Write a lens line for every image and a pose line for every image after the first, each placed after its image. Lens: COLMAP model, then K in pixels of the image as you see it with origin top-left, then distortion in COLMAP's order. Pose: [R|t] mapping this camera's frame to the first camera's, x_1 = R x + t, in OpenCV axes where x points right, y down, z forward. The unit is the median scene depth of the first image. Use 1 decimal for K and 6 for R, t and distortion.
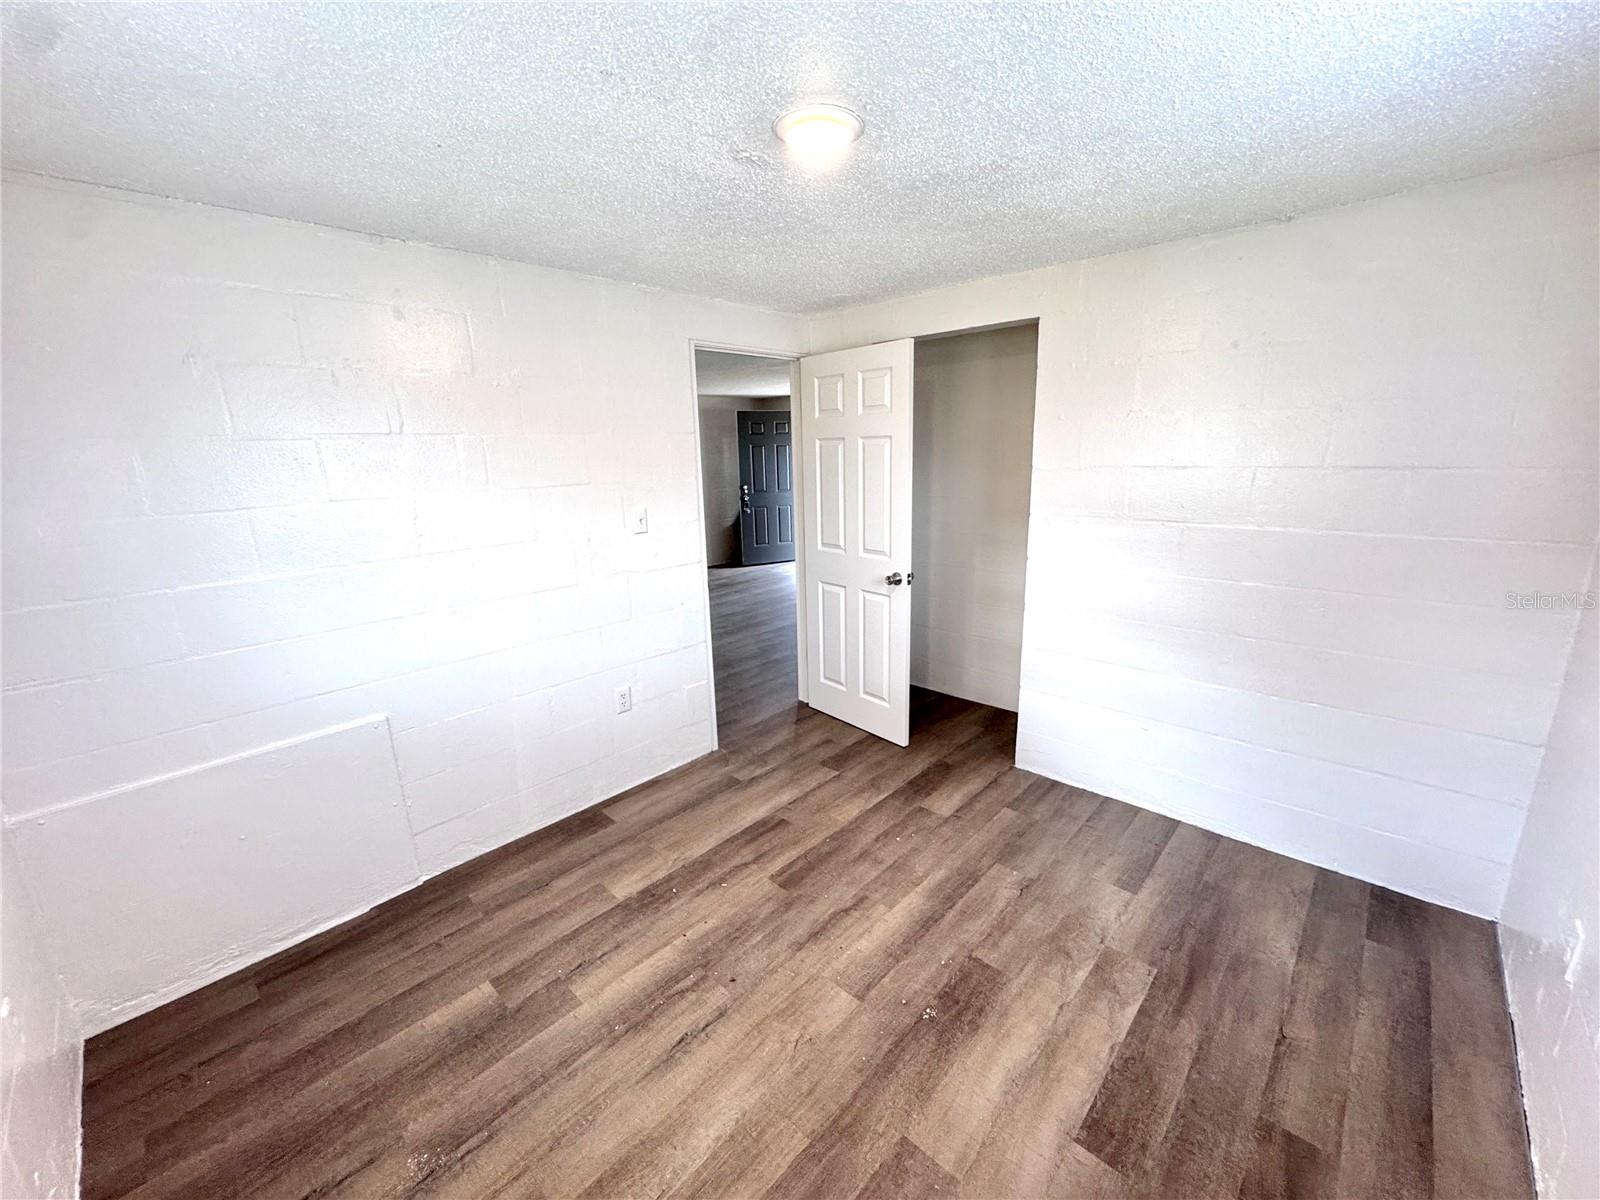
lens RADIAL K [[641.6, 0, 800.4], [0, 641.6, 598.1], [0, 0, 1]] dist [-0.002329, 0.000109]
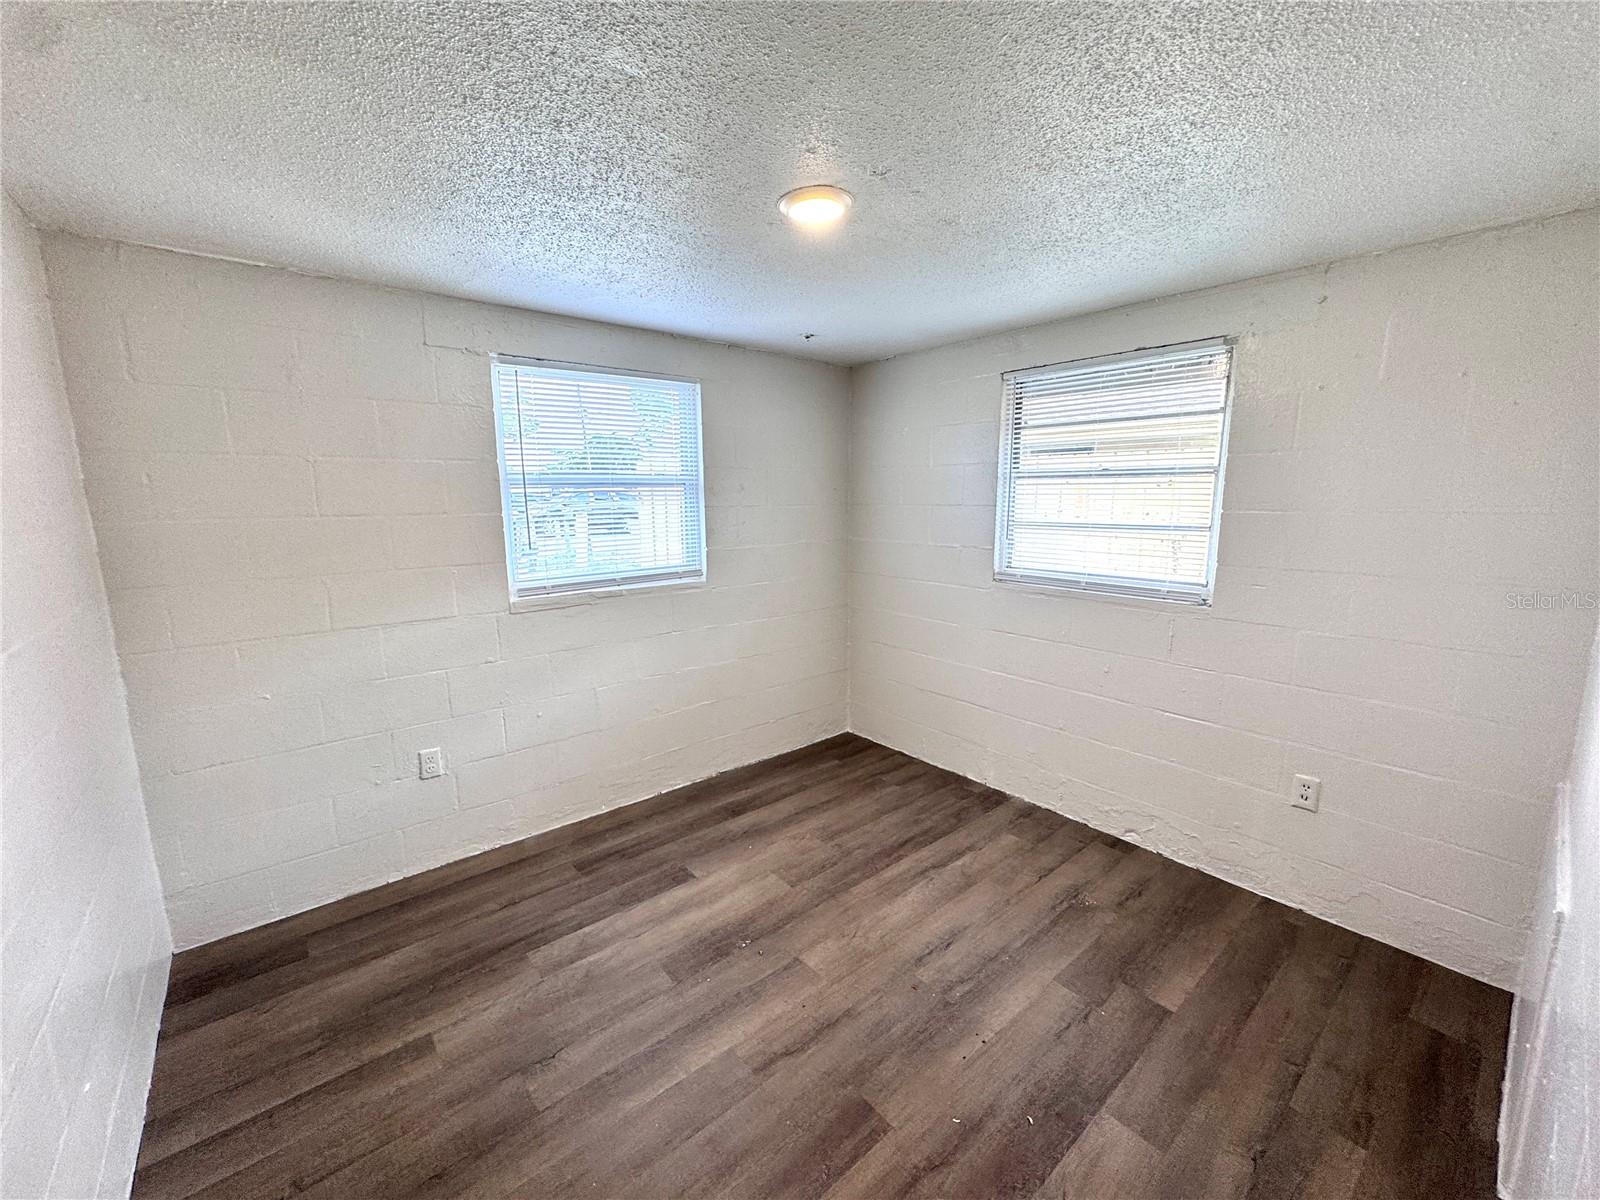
lens RADIAL K [[641.6, 0, 803.7], [0, 641.6, 600.6], [0, 0, 1]] dist [-0.002329, 0.000109]
pose [[-0.993161, 0.015878, 0.115667, -0.058390], [0.059555, 0.921020, 0.384934, -0.391782], [-0.100419, 0.389191, -0.915667, 1.772550]]
